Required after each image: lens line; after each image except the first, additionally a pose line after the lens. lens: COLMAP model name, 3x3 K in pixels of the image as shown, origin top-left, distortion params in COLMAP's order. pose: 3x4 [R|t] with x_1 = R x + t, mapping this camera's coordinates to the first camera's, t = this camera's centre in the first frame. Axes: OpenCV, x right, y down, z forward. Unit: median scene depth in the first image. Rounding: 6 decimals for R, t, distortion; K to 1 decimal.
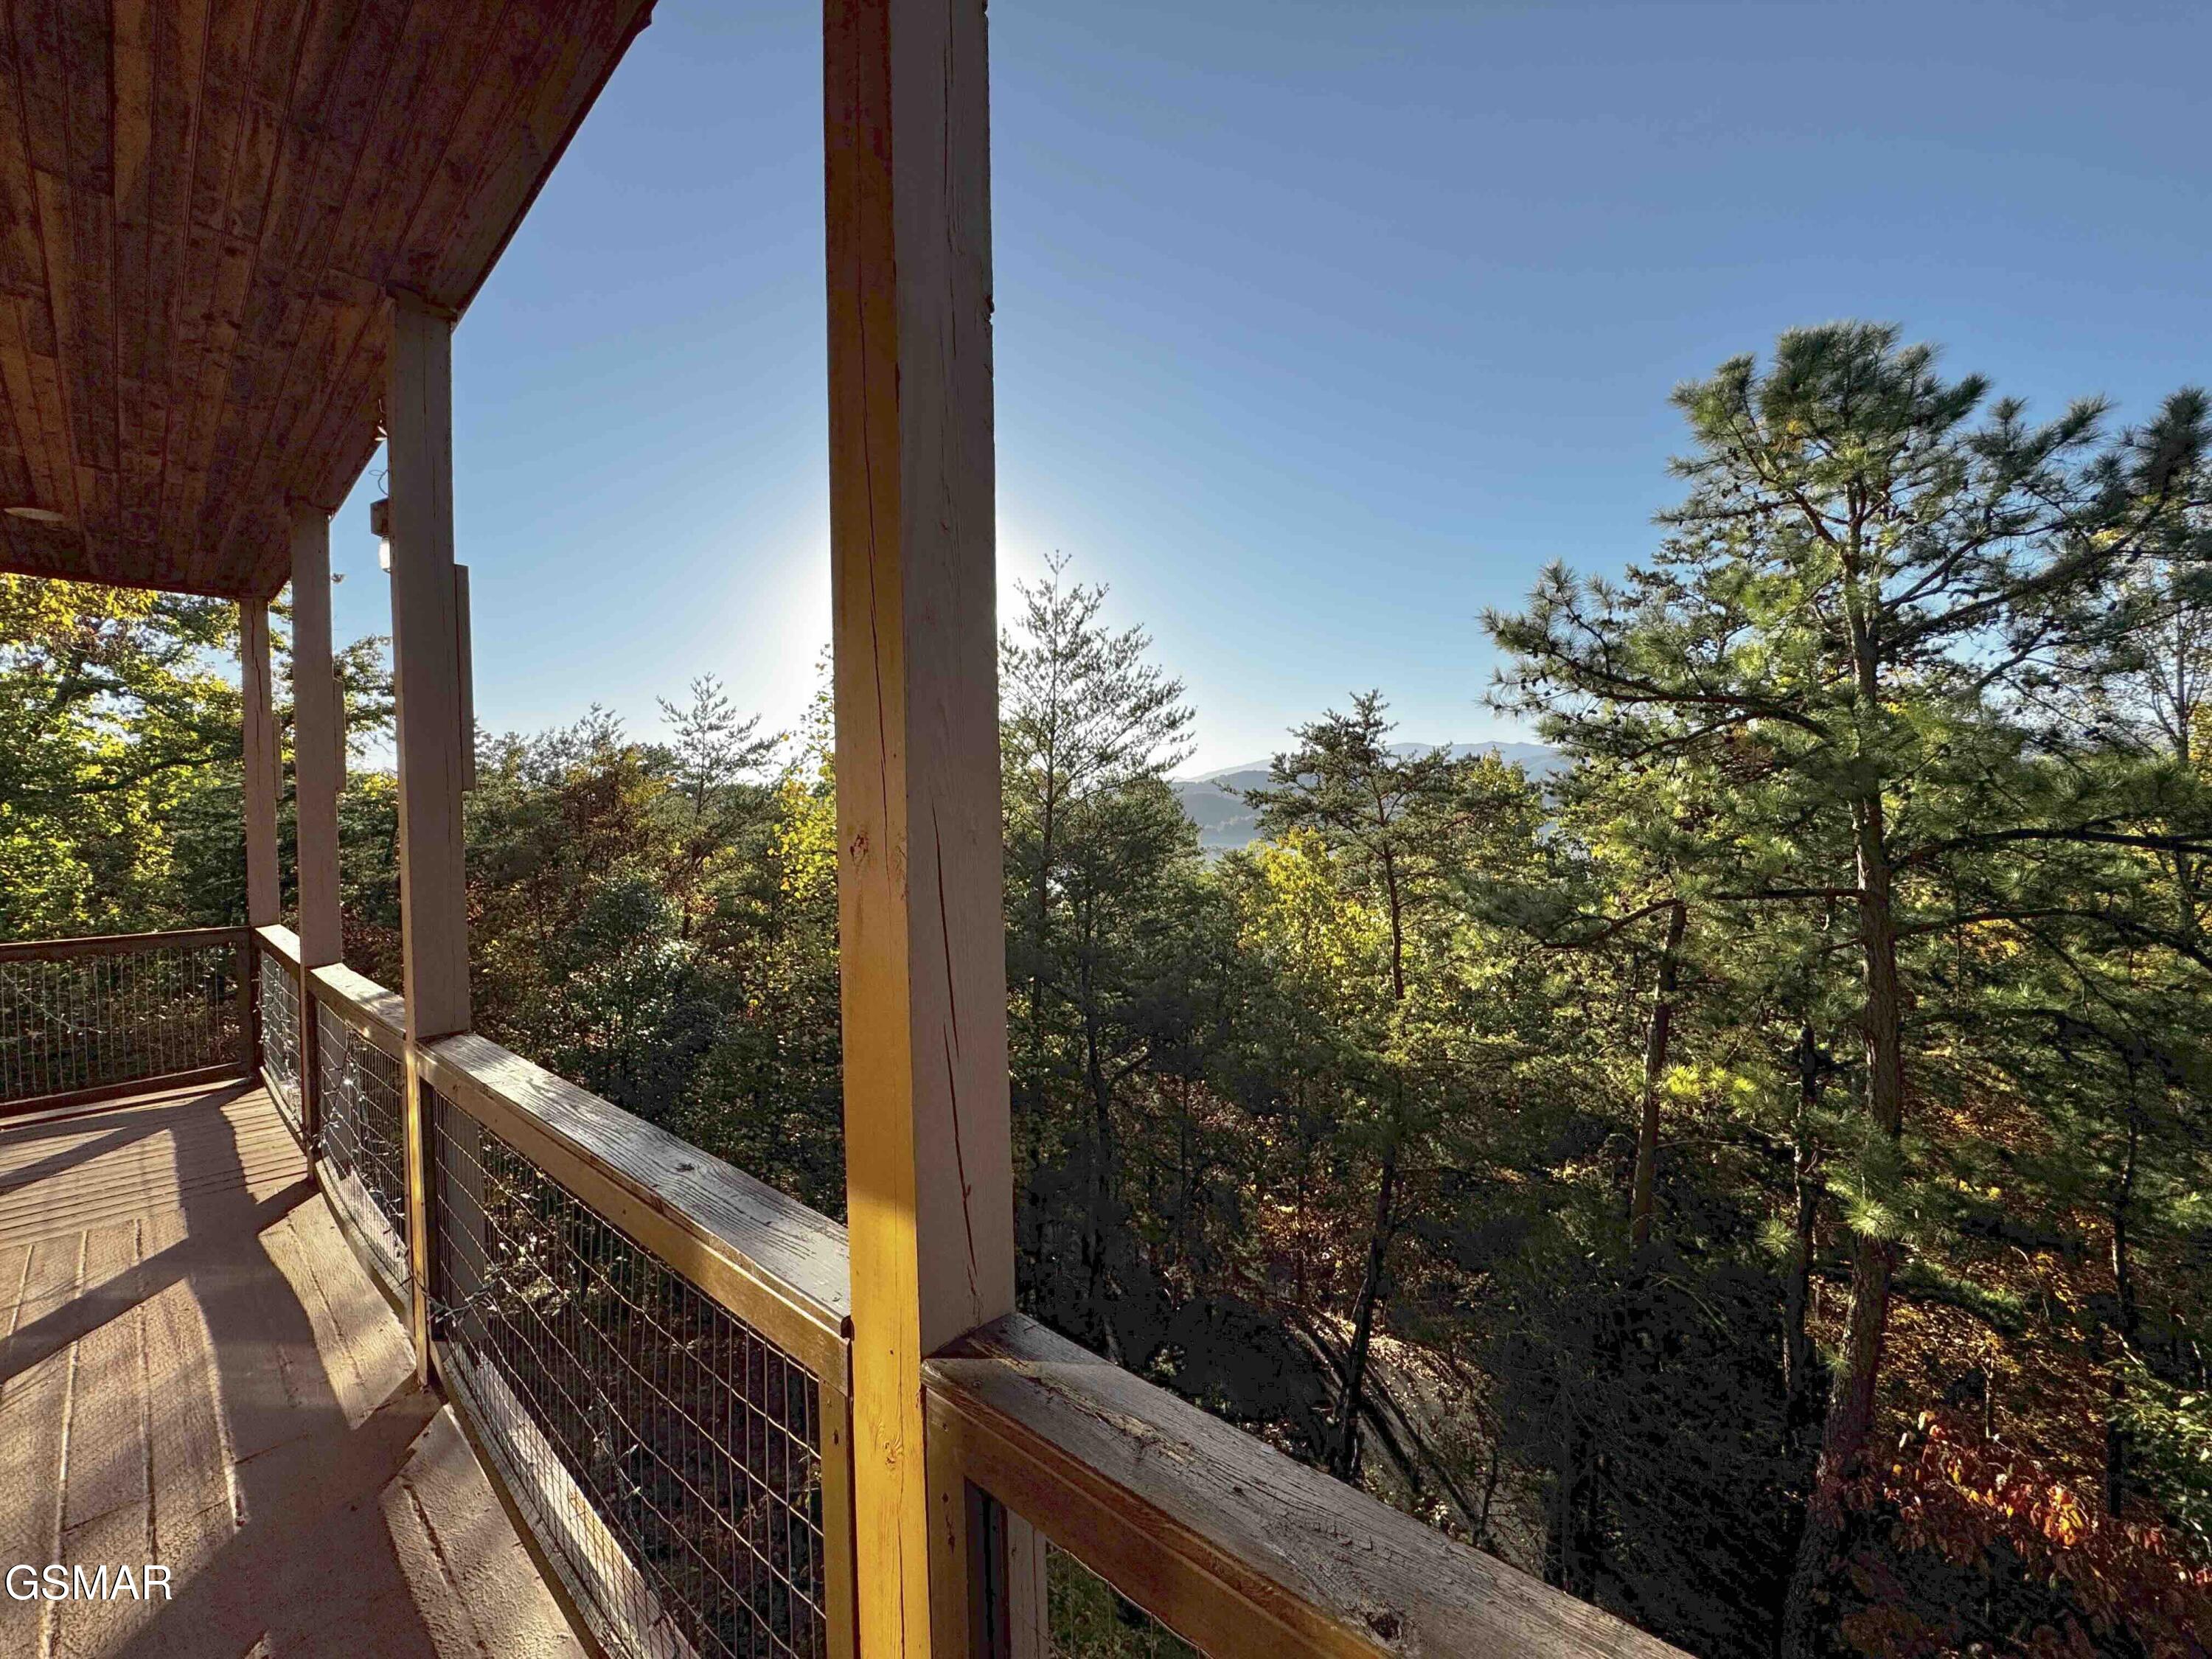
lens RADIAL K [[888.9, 0, 1106.0], [0, 888.9, 829.5], [0, 0, 1]] dist [-0.001718, -0.000425]
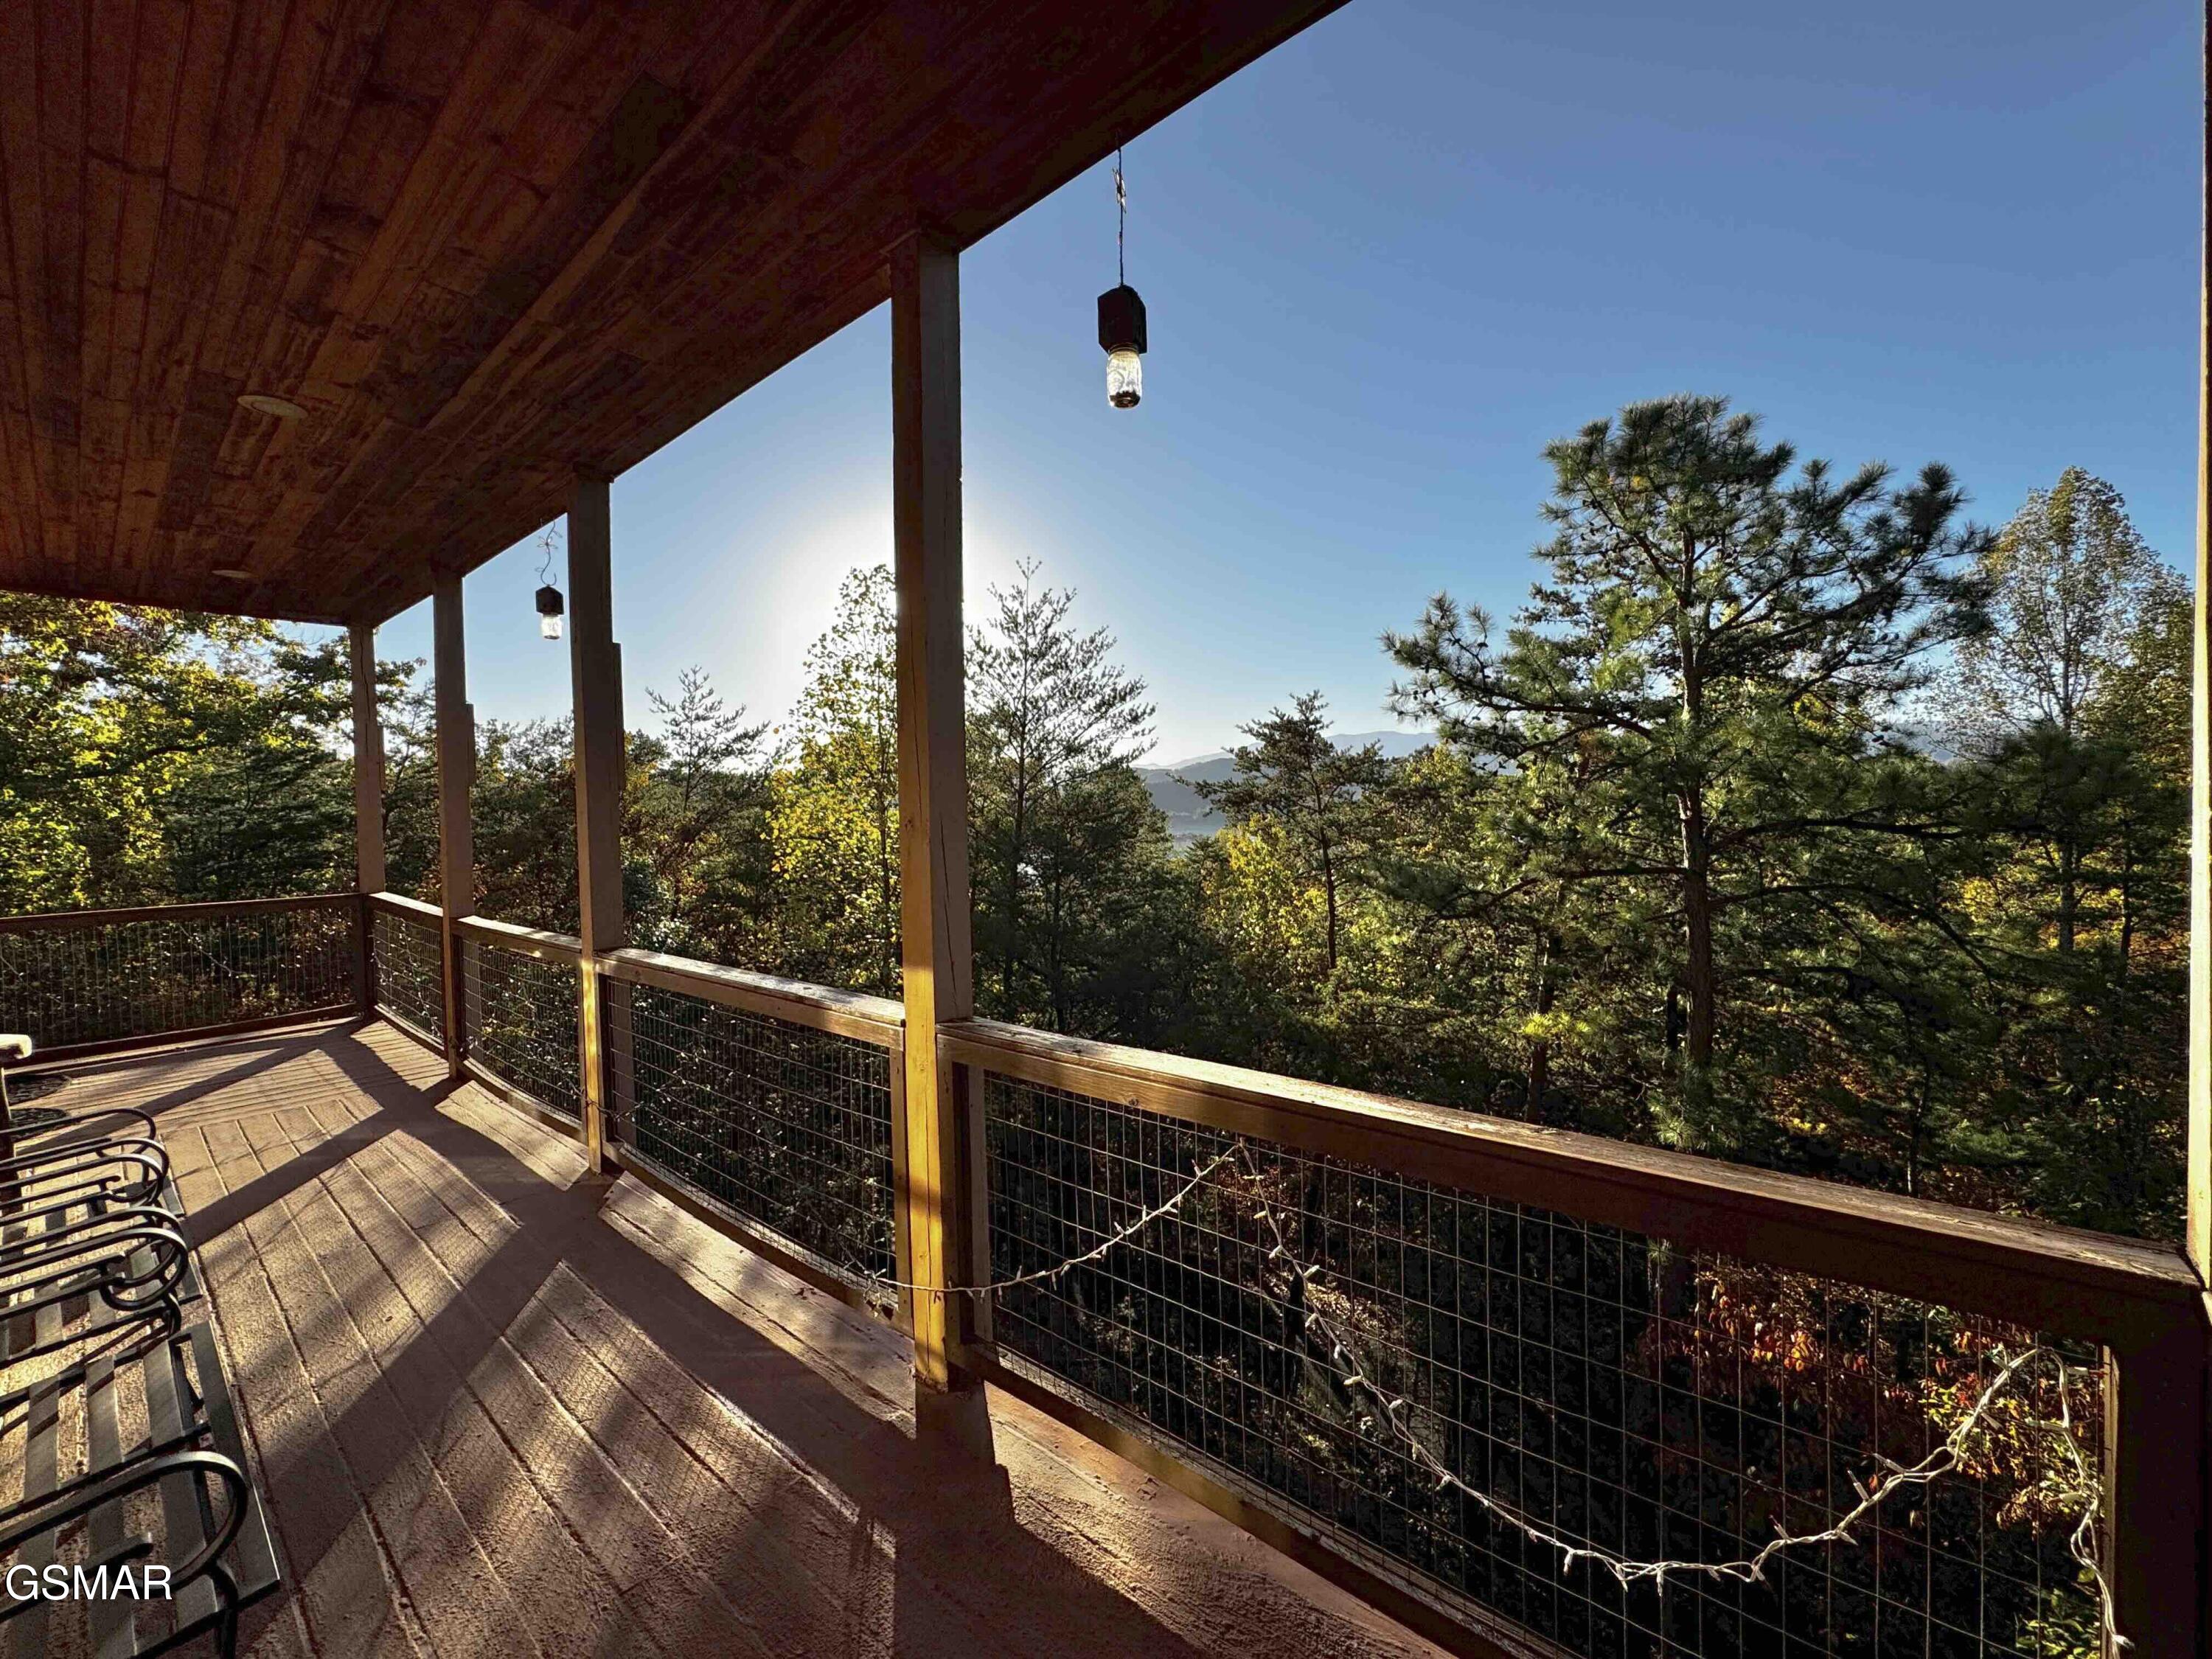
lens RADIAL K [[888.9, 0, 1106.0], [0, 888.9, 829.5], [0, 0, 1]] dist [-0.001718, -0.000425]
pose [[0.999643, 0.002575, 0.026578, 0.011544], [-0.002965, 0.999888, 0.014655, -0.000238], [-0.026538, -0.014728, 0.999539, -0.083773]]
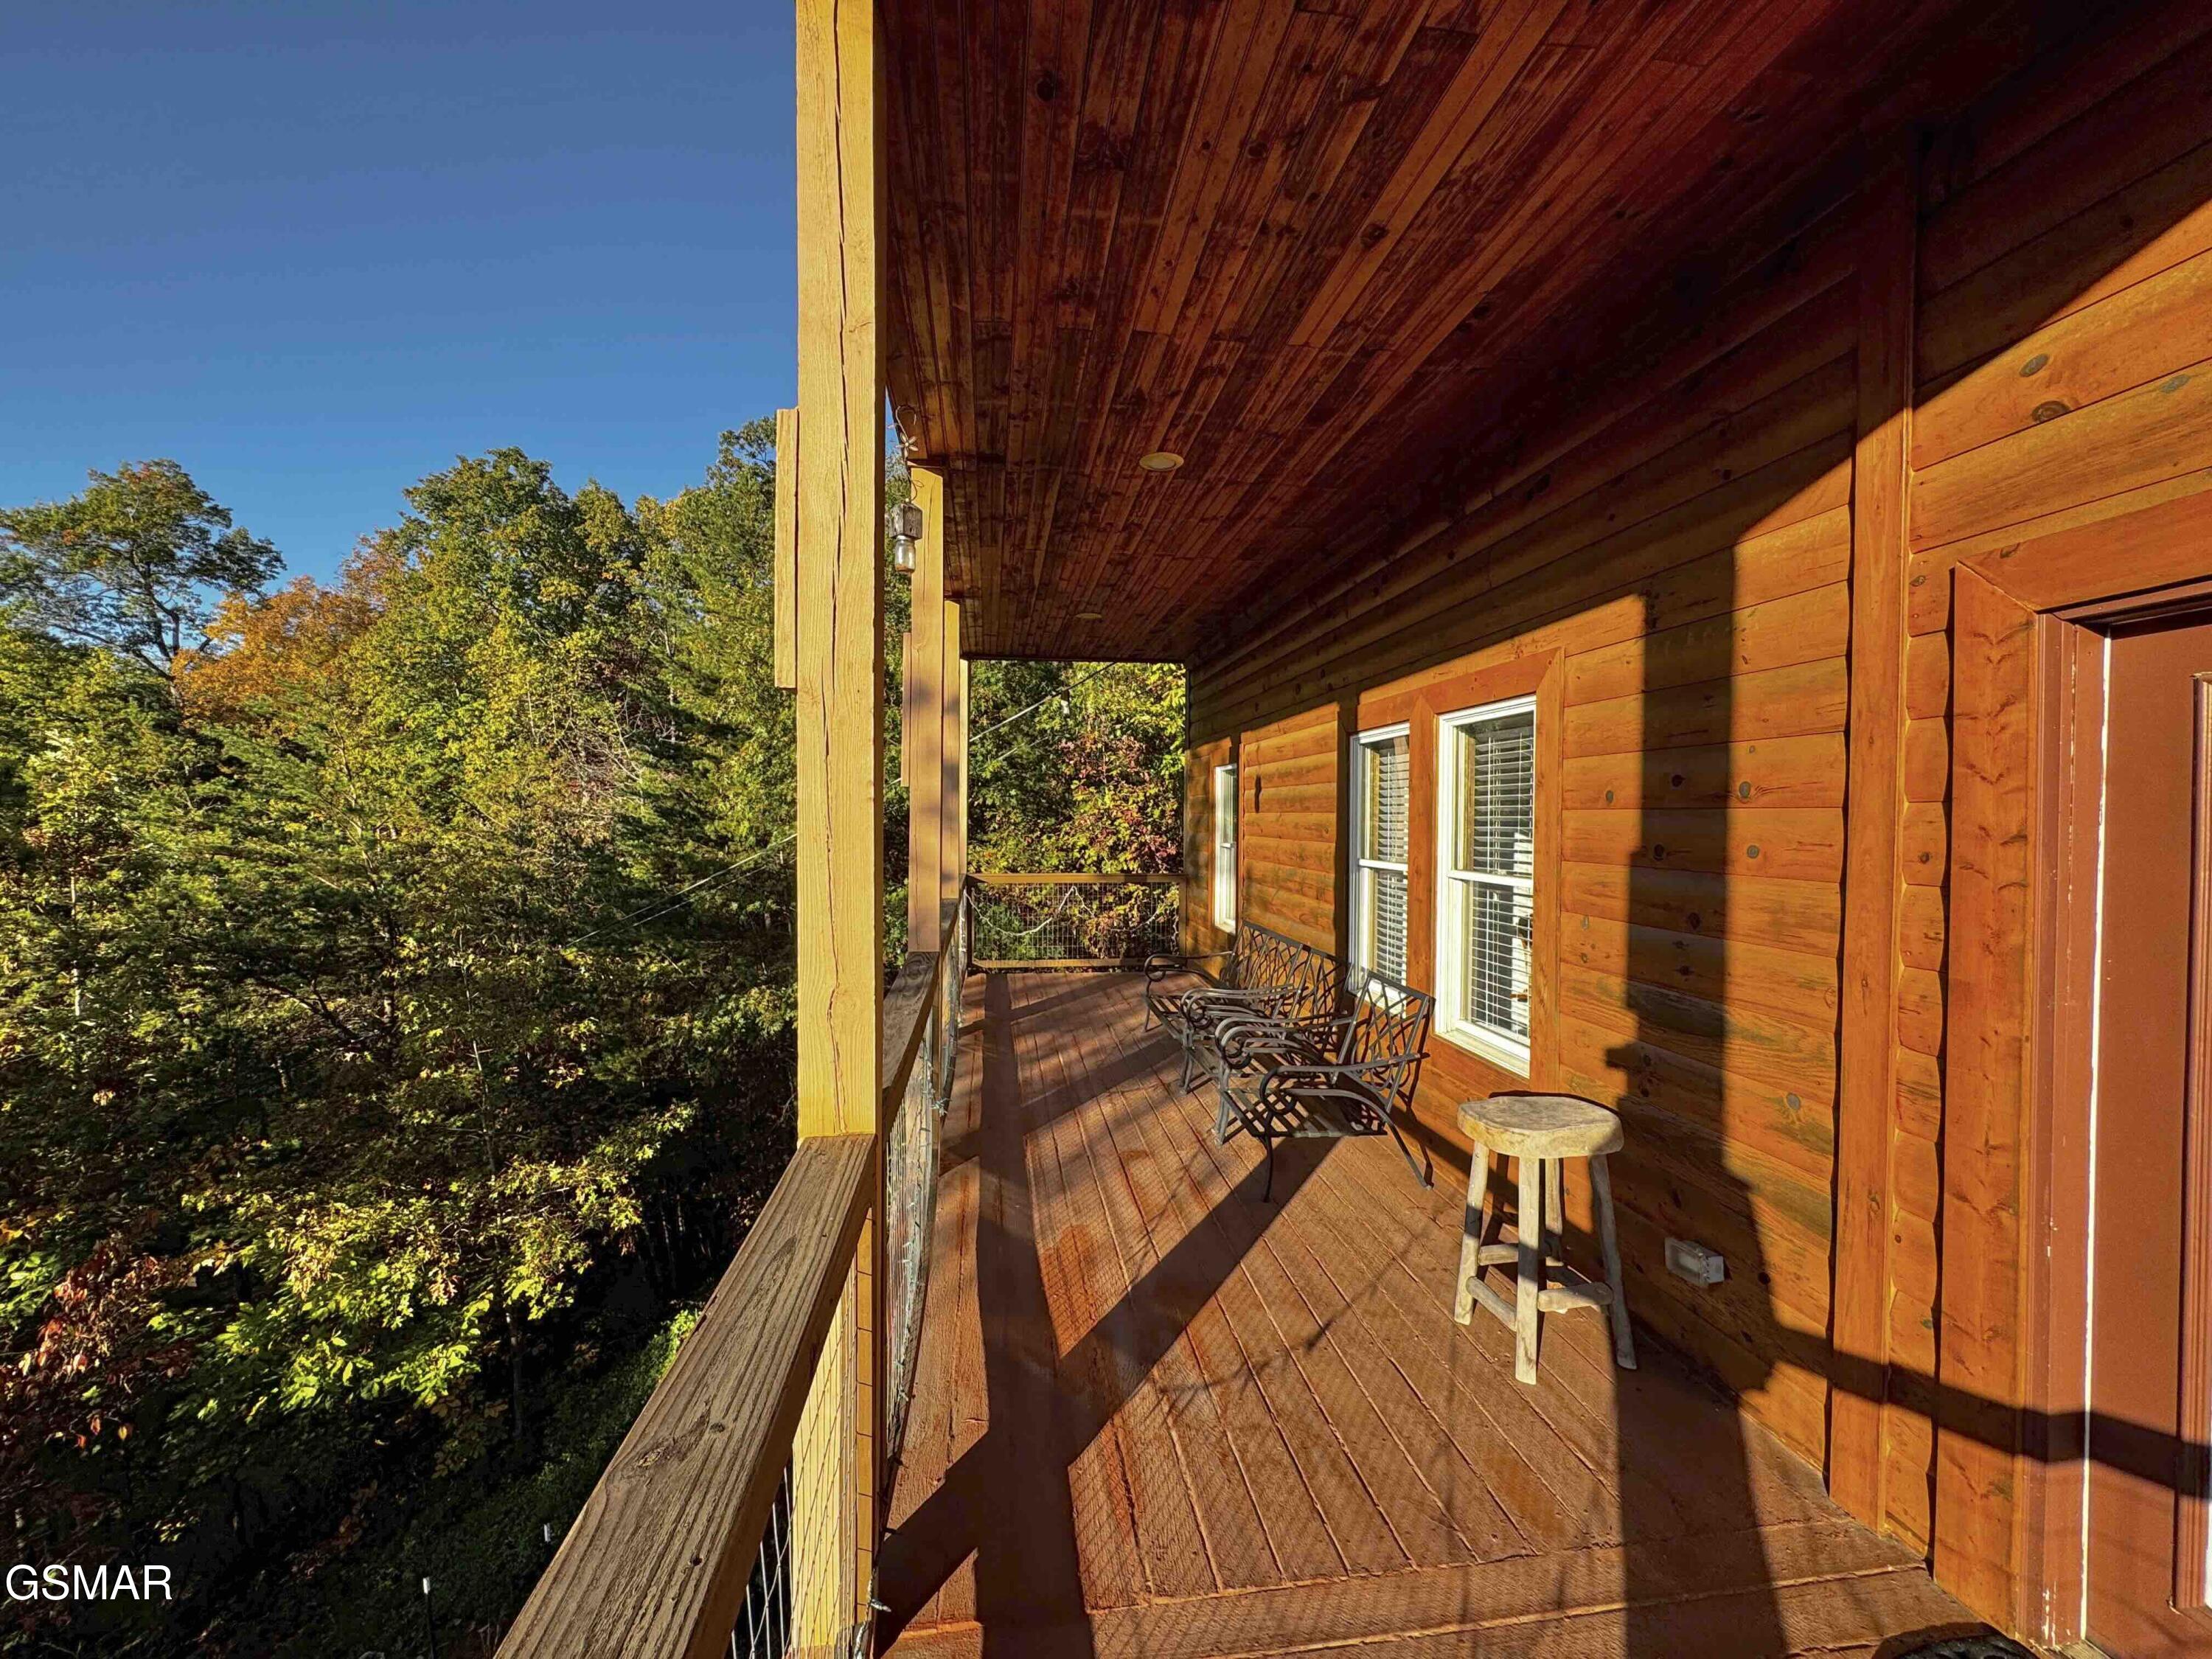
lens RADIAL K [[888.9, 0, 1106.0], [0, 888.9, 829.5], [0, 0, 1]] dist [-0.001718, -0.000425]
pose [[-0.761672, 0.014287, 0.647805, -0.293807], [0.015300, 0.999875, -0.004062, 0.006571], [-0.647782, 0.006817, -0.761795, 0.291337]]
